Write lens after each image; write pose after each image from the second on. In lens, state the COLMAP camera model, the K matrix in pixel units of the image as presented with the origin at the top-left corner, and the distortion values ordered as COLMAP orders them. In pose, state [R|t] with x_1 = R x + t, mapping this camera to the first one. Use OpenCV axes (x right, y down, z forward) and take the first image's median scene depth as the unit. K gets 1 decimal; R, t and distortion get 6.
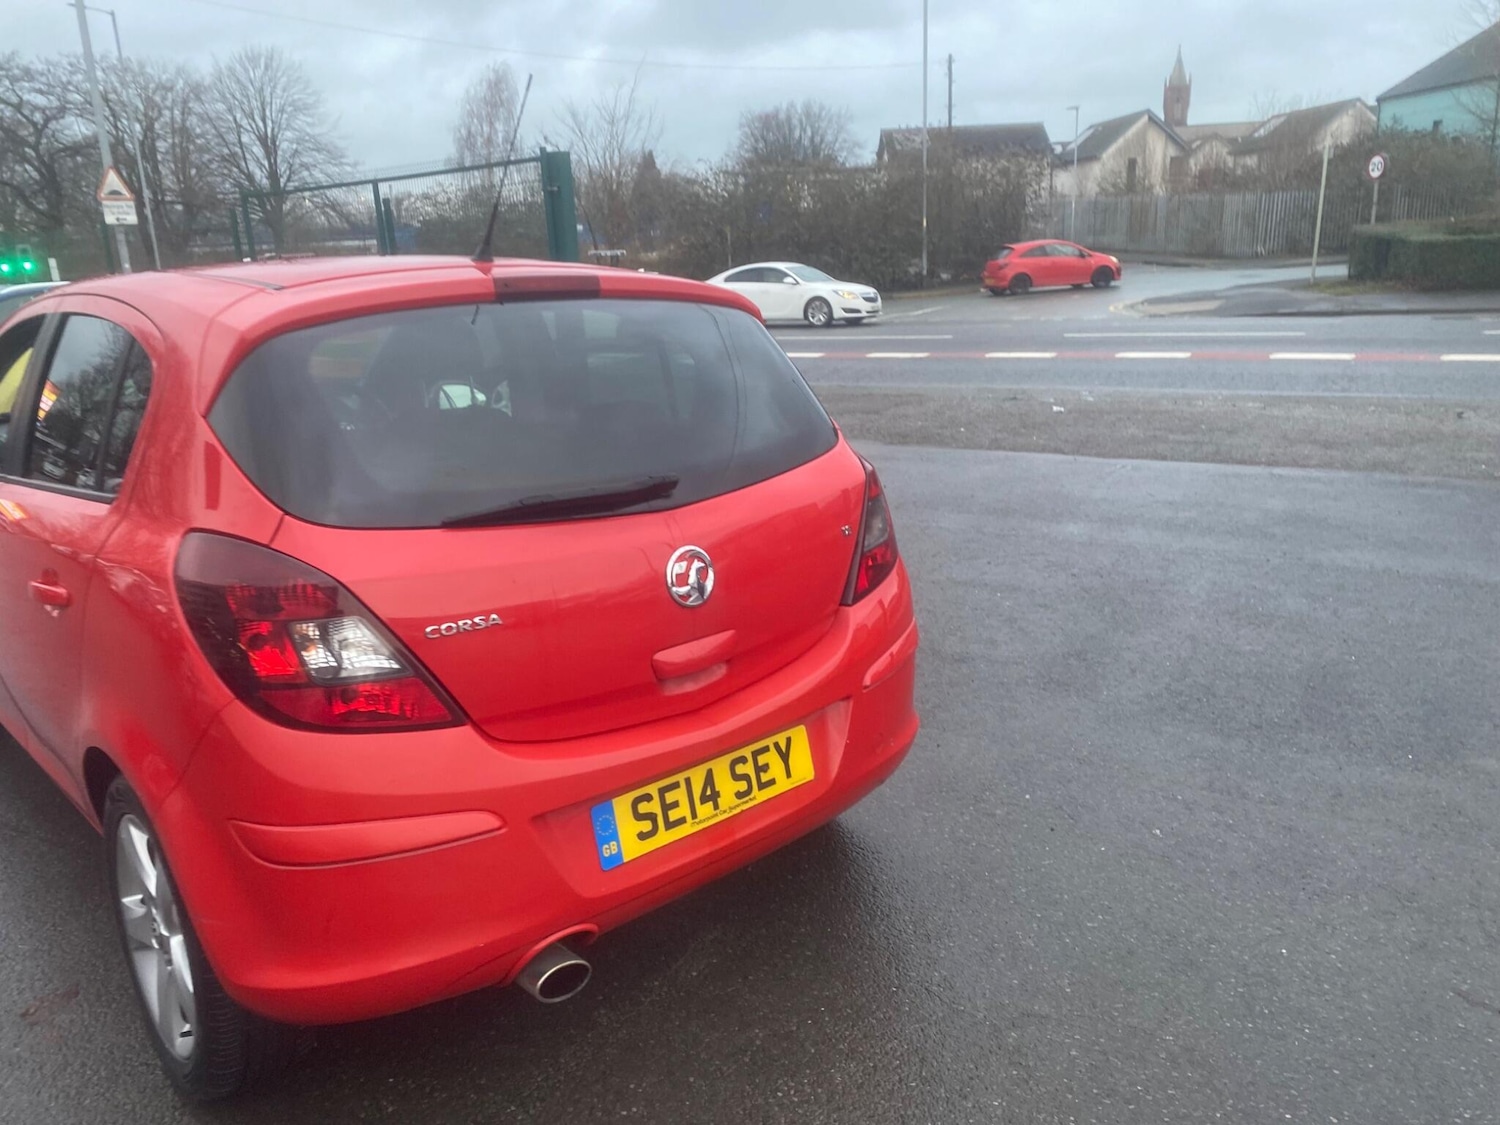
lens RADIAL K [[1140.8, 0, 740.2], [0, 1140.8, 548.6], [0, 0, 1]] dist [0.029142, -0.027086]
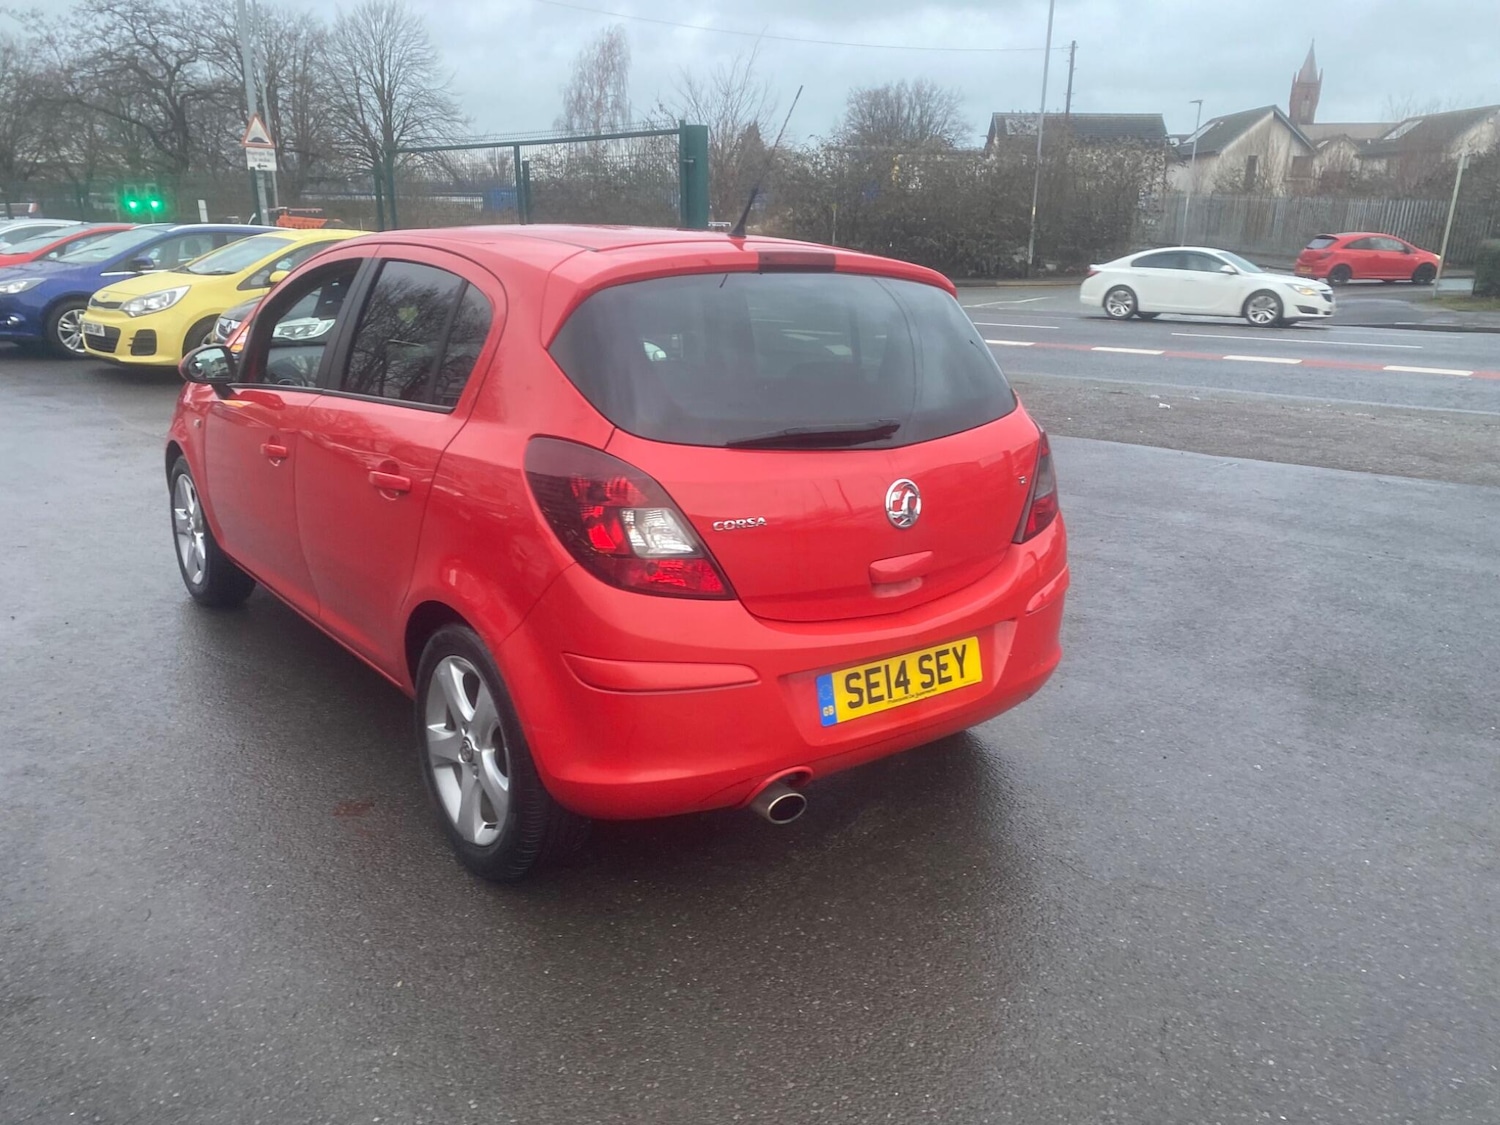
lens RADIAL K [[1140.8, 0, 737.6], [0, 1140.8, 563.2], [0, 0, 1]] dist [0.029142, -0.027086]
pose [[0.995084, 0.076025, -0.063465, -0.007757], [-0.073956, 0.996670, 0.034340, 0.003343], [0.065864, -0.029477, 0.997393, -0.013837]]
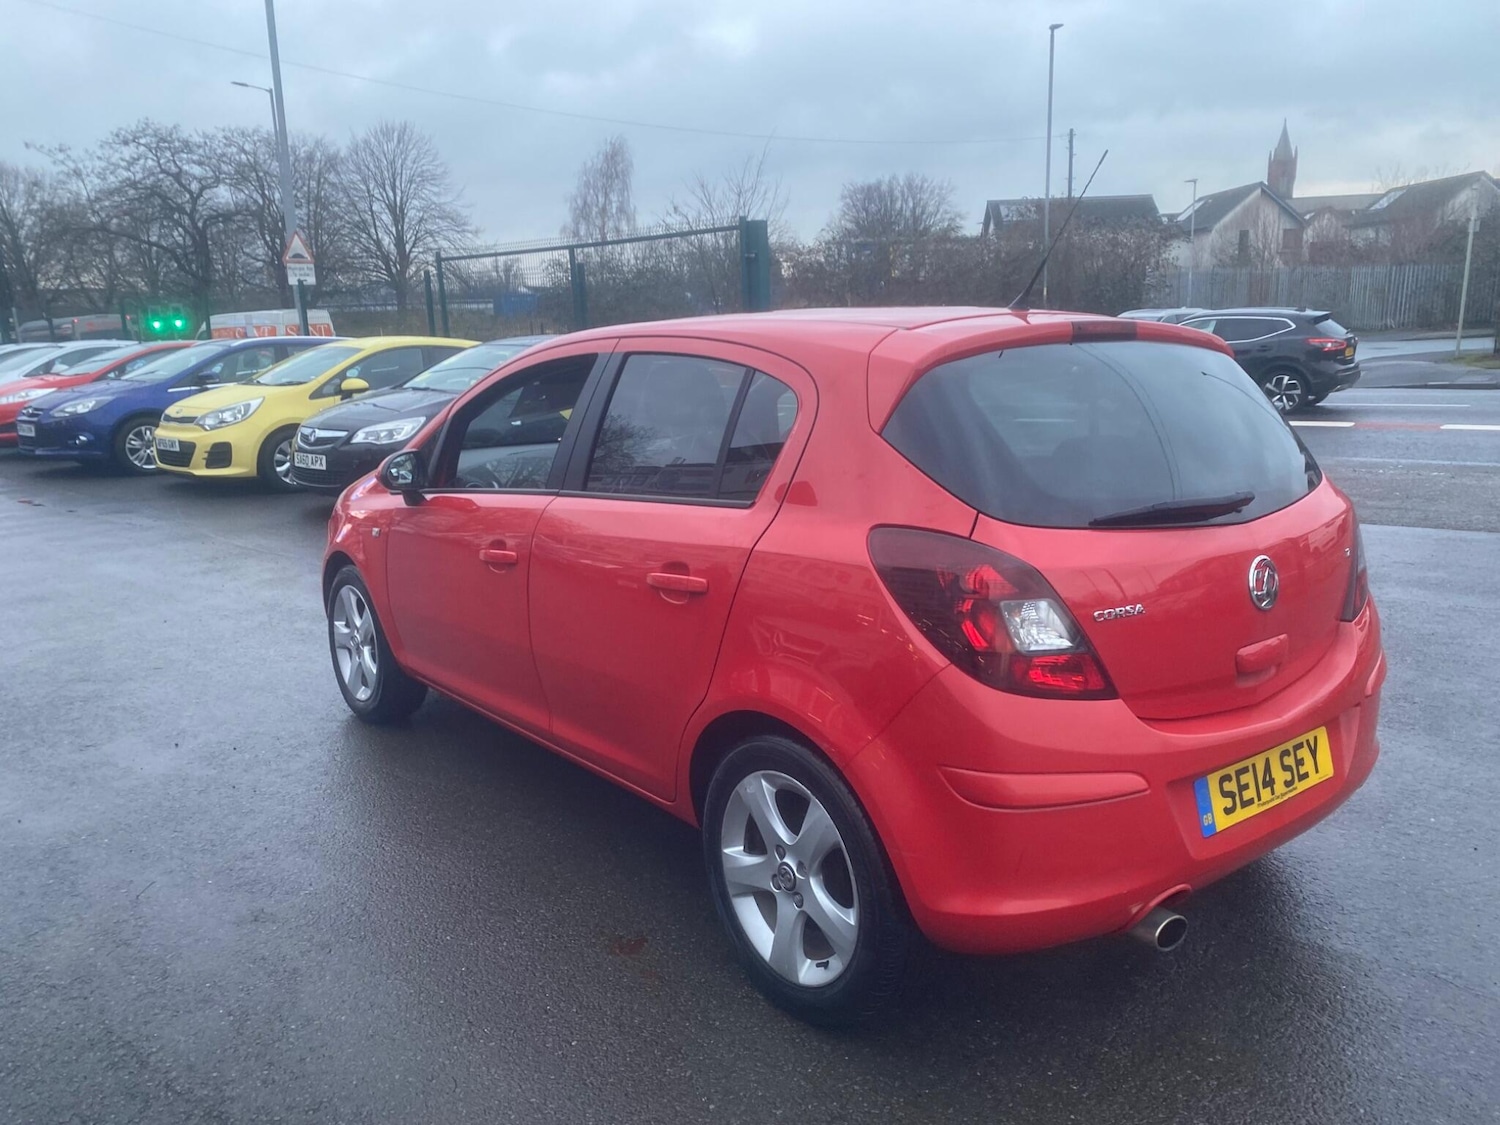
lens RADIAL K [[1140.8, 0, 741.0], [0, 1140.8, 546.9], [0, 0, 1]] dist [0.029142, -0.027086]
pose [[0.996961, 0.026976, -0.073082, -0.026481], [-0.031072, 0.997975, -0.055500, 0.003765], [0.071437, 0.057602, 0.995781, -0.009398]]
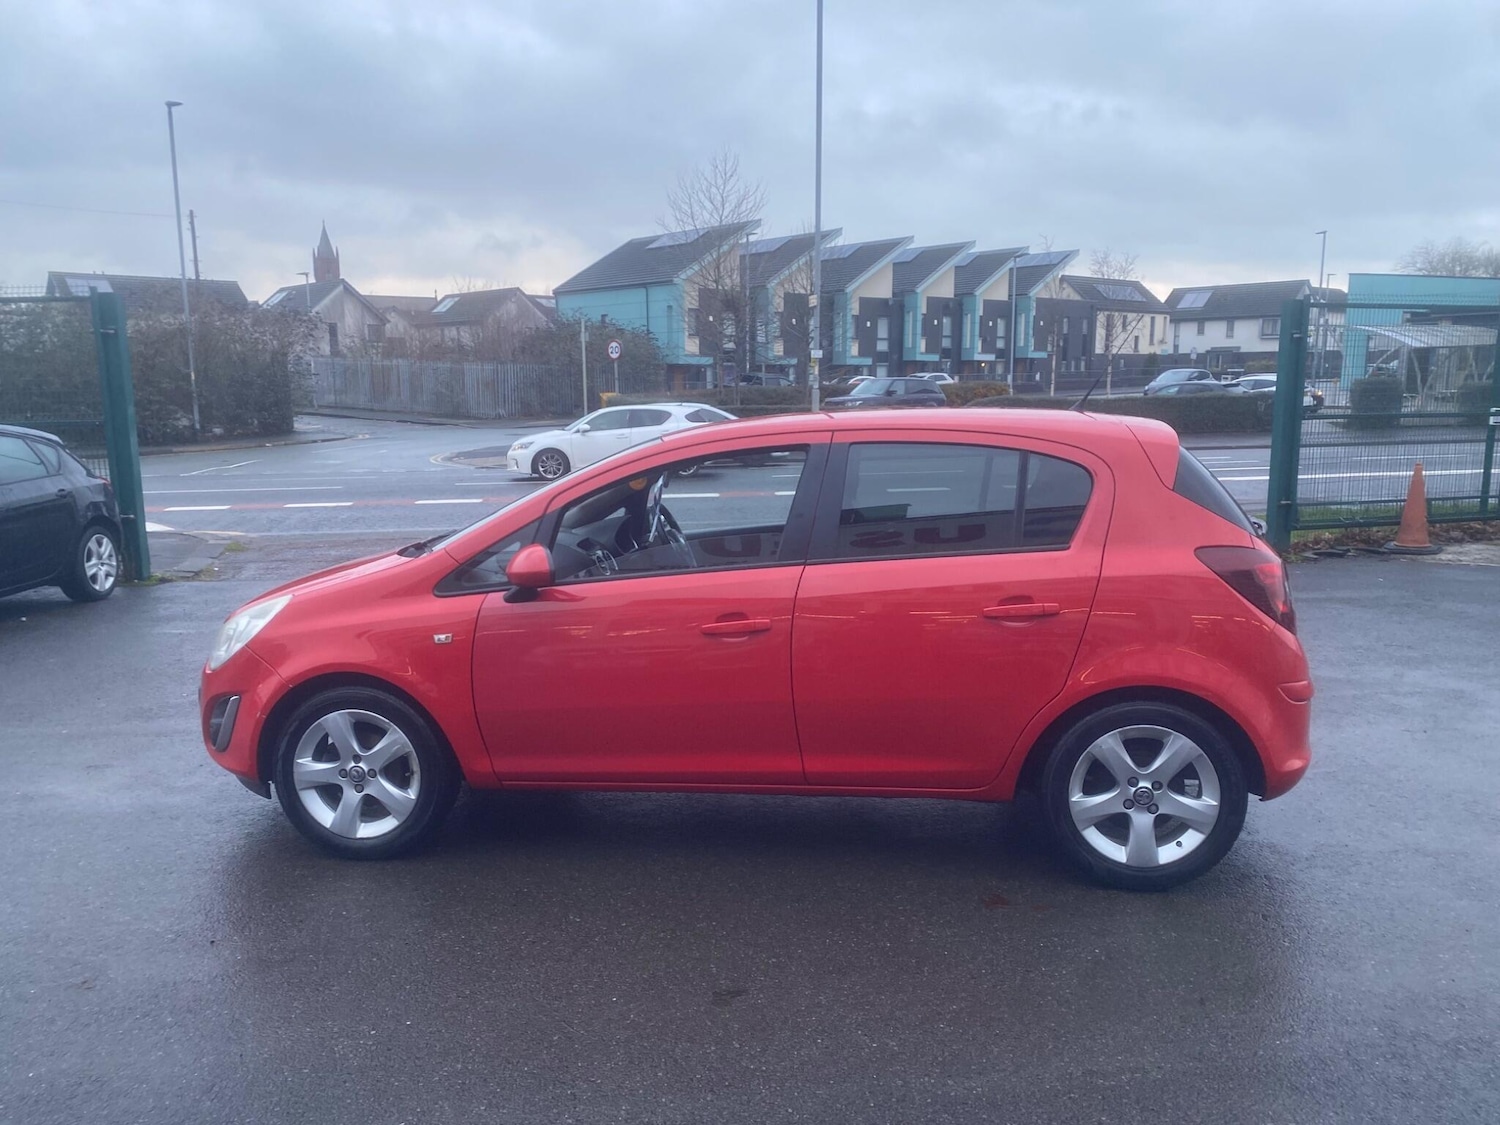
lens RADIAL K [[1140.8, 0, 738.6], [0, 1140.8, 566.8], [0, 0, 1]] dist [0.029142, -0.027086]
pose [[0.767673, -0.064845, 0.637552, -0.113112], [0.139605, 0.987896, -0.067620, 0.002117], [-0.625450, 0.140915, 0.767434, -0.000969]]
